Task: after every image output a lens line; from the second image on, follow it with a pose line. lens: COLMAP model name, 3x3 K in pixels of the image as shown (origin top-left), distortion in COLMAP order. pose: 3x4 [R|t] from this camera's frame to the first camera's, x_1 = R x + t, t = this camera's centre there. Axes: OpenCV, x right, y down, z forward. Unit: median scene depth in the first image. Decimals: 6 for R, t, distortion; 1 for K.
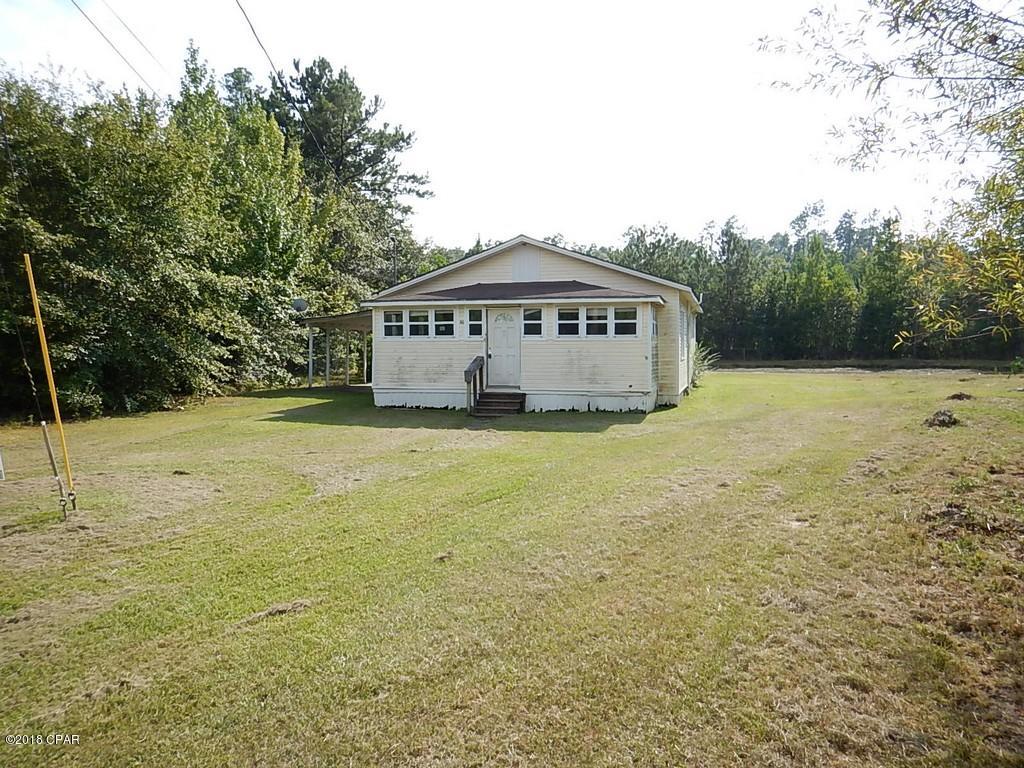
lens RADIAL K [[722.5, 0, 503.2], [0, 722.5, 380.1], [0, 0, 1]] dist [0.045521, 0.002727]
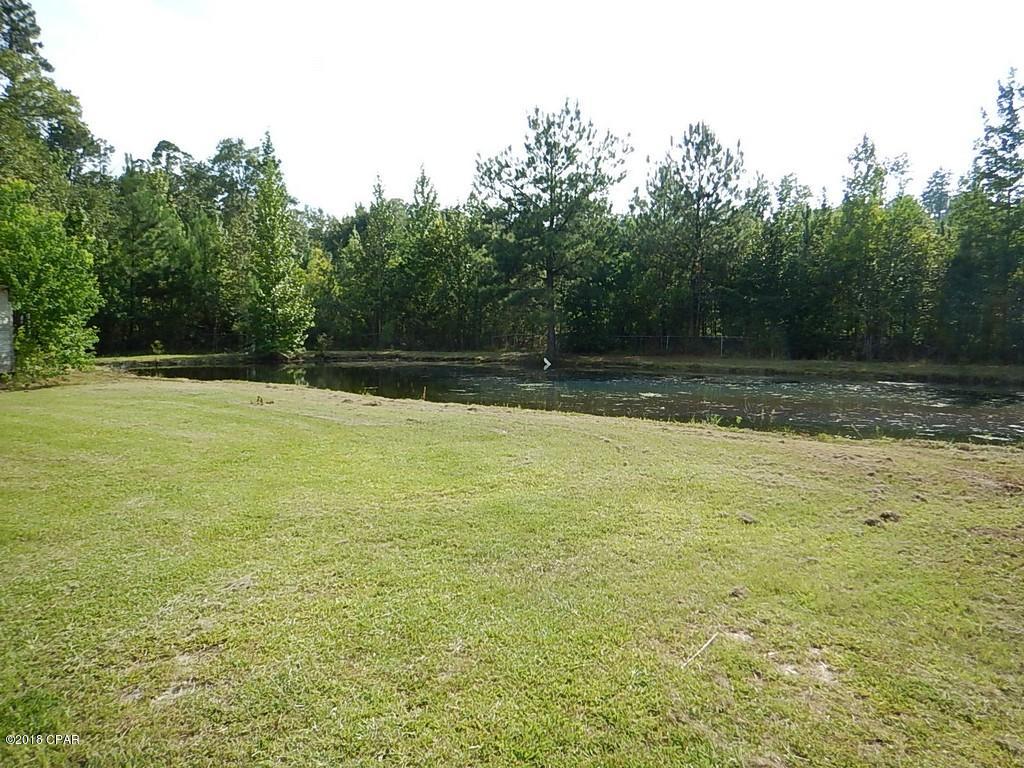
lens RADIAL K [[722.5, 0, 507.2], [0, 722.5, 381.8], [0, 0, 1]] dist [0.045521, 0.002727]
pose [[0.995983, 0.031652, -0.083757, 0.217862], [-0.029098, 0.999079, 0.031543, -0.021852], [0.084678, -0.028980, 0.995987, 0.434279]]
